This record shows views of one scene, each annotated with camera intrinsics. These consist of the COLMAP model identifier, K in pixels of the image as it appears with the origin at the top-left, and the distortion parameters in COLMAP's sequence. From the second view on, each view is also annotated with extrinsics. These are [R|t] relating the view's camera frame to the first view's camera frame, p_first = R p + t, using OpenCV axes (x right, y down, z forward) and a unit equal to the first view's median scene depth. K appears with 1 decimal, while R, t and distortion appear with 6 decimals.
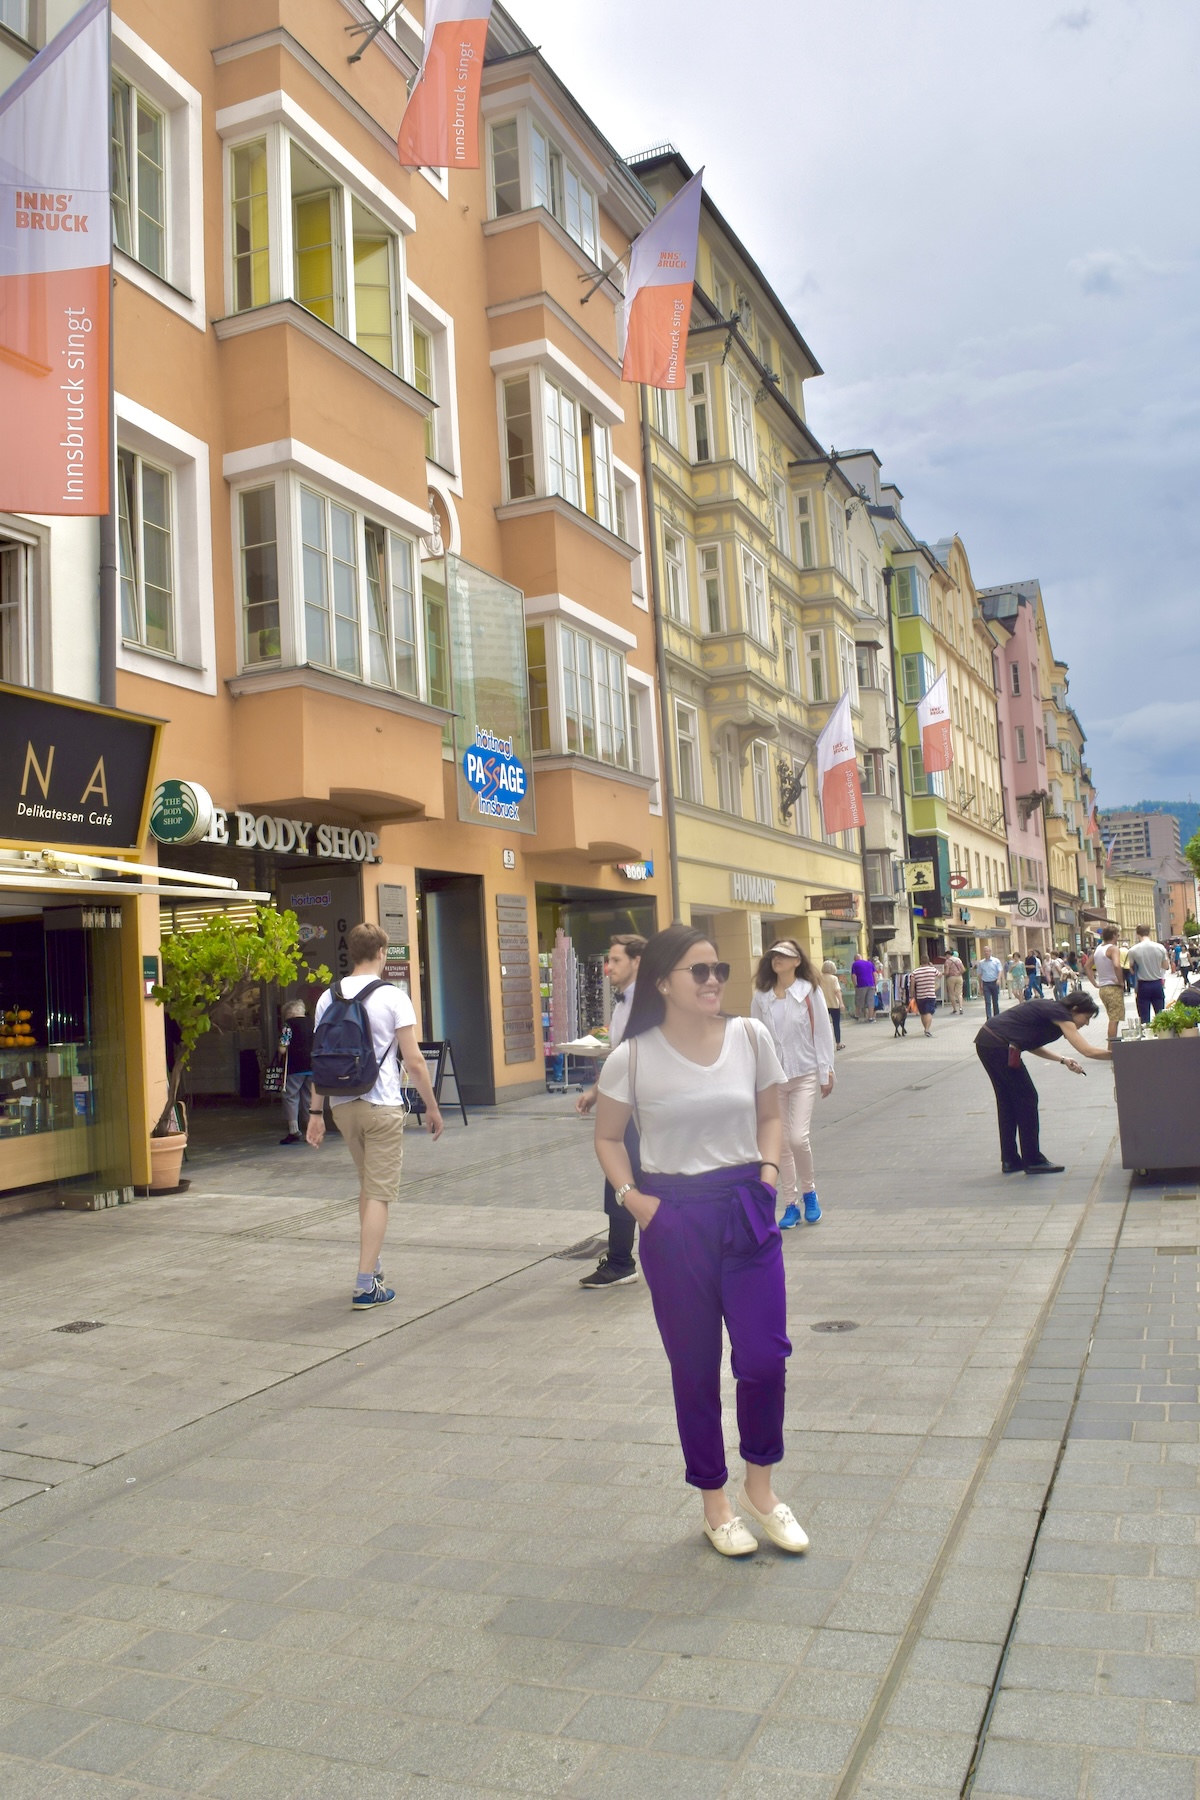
lens RADIAL K [[1424.3, 0, 599.7], [0, 1424.3, 896.0], [0, 0, 1]] dist [-0.086738, 0.009303]
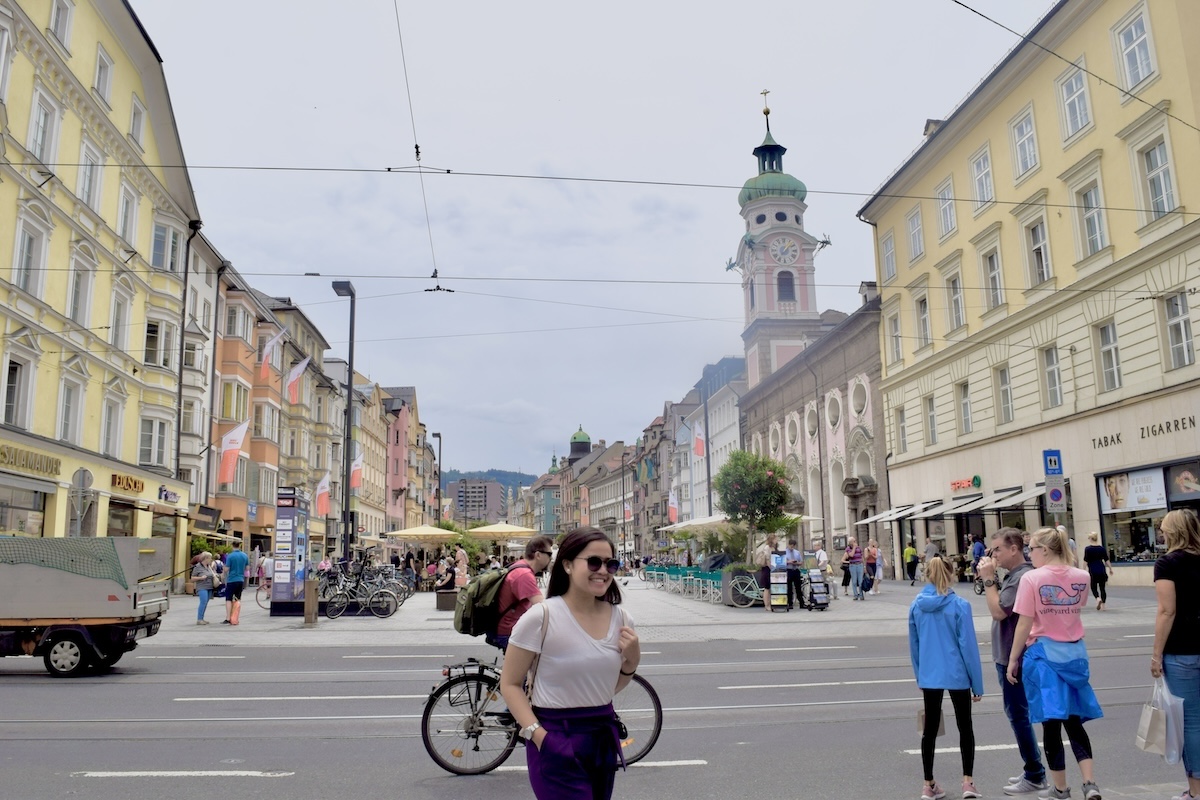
lens RADIAL K [[949.5, 0, 601.3], [0, 949.5, 398.8], [0, 0, 1]] dist [-0.086738, 0.009303]
pose [[0.881604, 0.121453, 0.456096, -0.160428], [-0.061867, 0.987724, -0.143434, -0.025446], [-0.467918, 0.098235, 0.878296, -0.682317]]
